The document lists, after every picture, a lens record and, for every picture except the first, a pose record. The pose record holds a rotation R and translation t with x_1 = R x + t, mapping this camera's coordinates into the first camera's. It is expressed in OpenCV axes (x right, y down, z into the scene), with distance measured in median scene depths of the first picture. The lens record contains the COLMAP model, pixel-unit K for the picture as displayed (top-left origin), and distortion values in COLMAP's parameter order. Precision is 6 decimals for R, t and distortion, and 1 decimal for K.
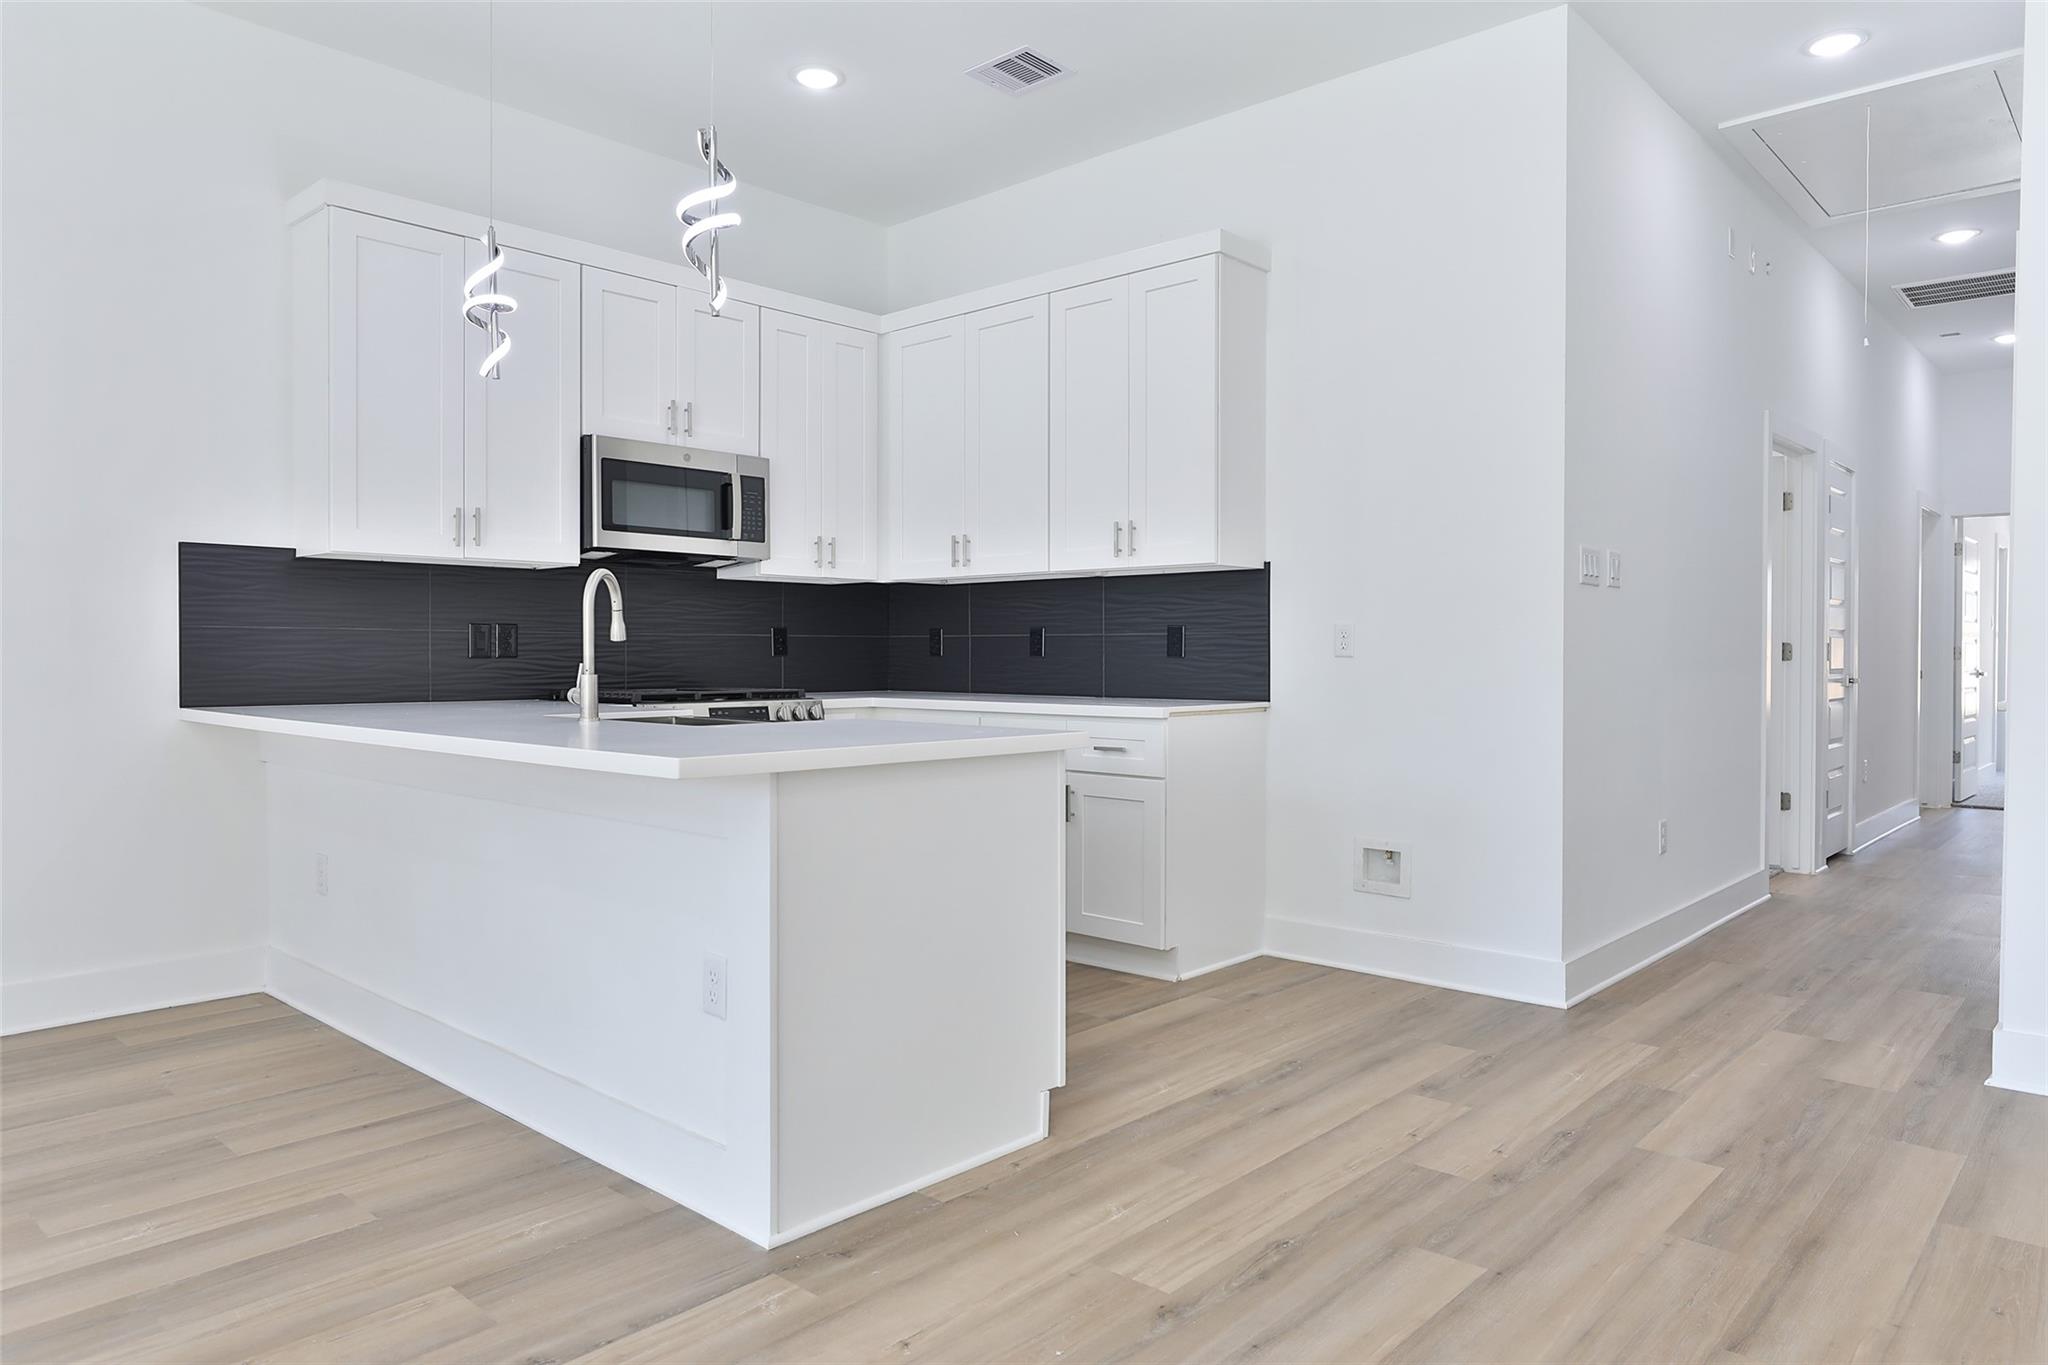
lens RADIAL K [[1312.4, 0, 1024.0], [0, 1312.4, 682.5], [0, 0, 1]] dist [-0.006416, -0.000610]
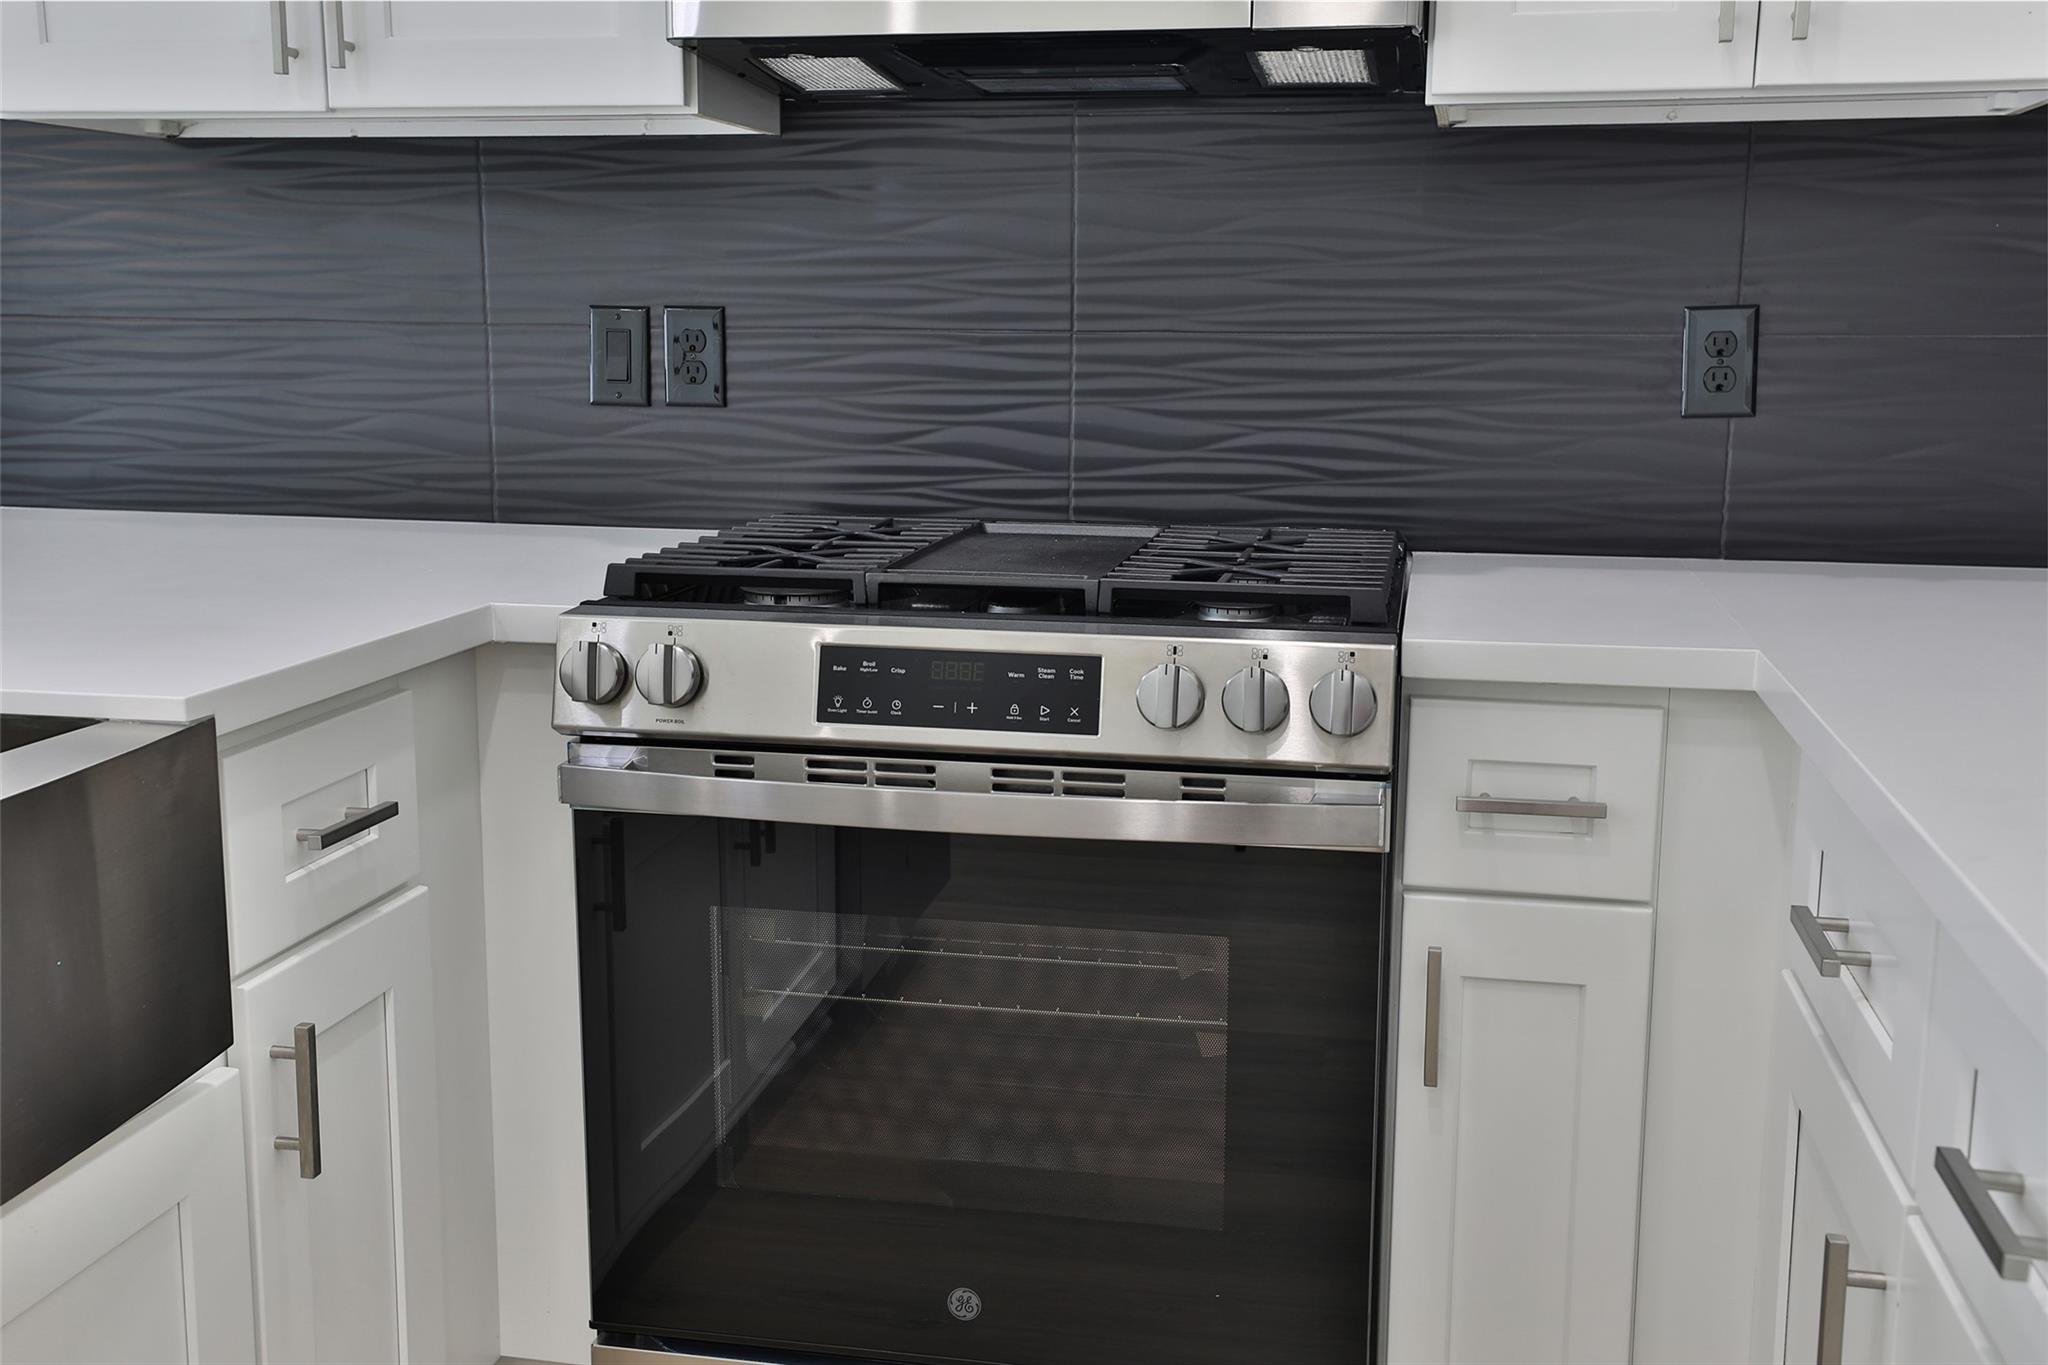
lens RADIAL K [[2026.4, 0, 1024.0], [0, 2026.4, 682.5], [0, 0, 1]] dist [0.030619, 0.013529]
pose [[0.519523, 0.150216, -0.841149, 0.110471], [-0.024071, 0.986608, 0.161326, -0.035460], [0.854117, -0.063565, 0.516181, 0.792231]]
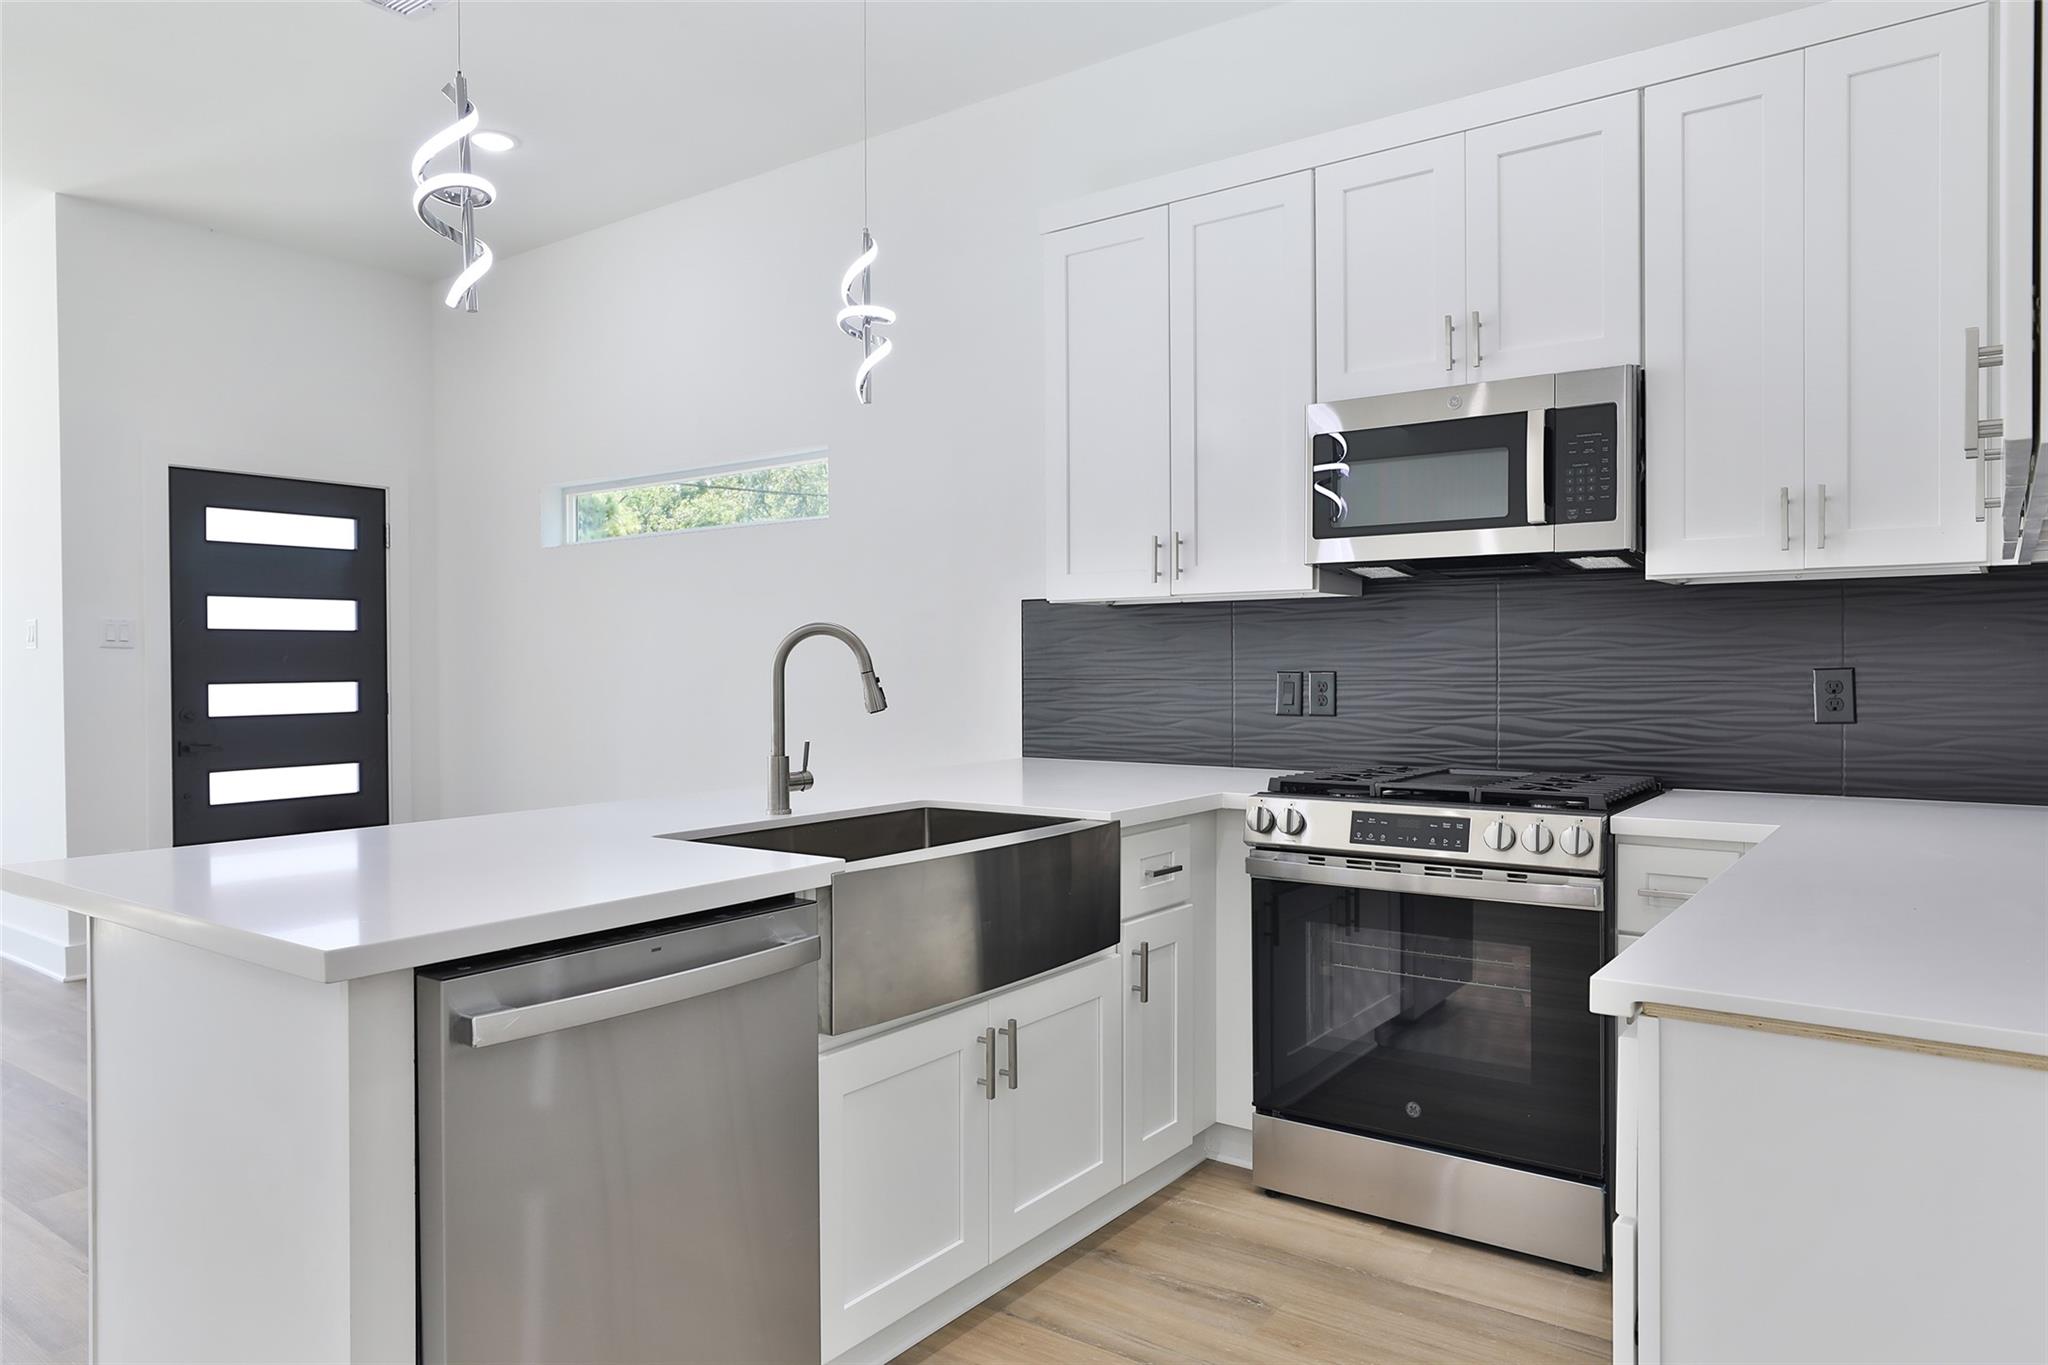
lens RADIAL K [[1312.4, 0, 1024.0], [0, 1312.4, 682.5], [0, 0, 1]] dist [-0.006416, -0.000610]
pose [[0.110207, 0.005493, -0.993893, 0.345547], [-0.018837, 0.999817, 0.003437, -0.037733], [0.993730, 0.018343, 0.110290, 0.741430]]
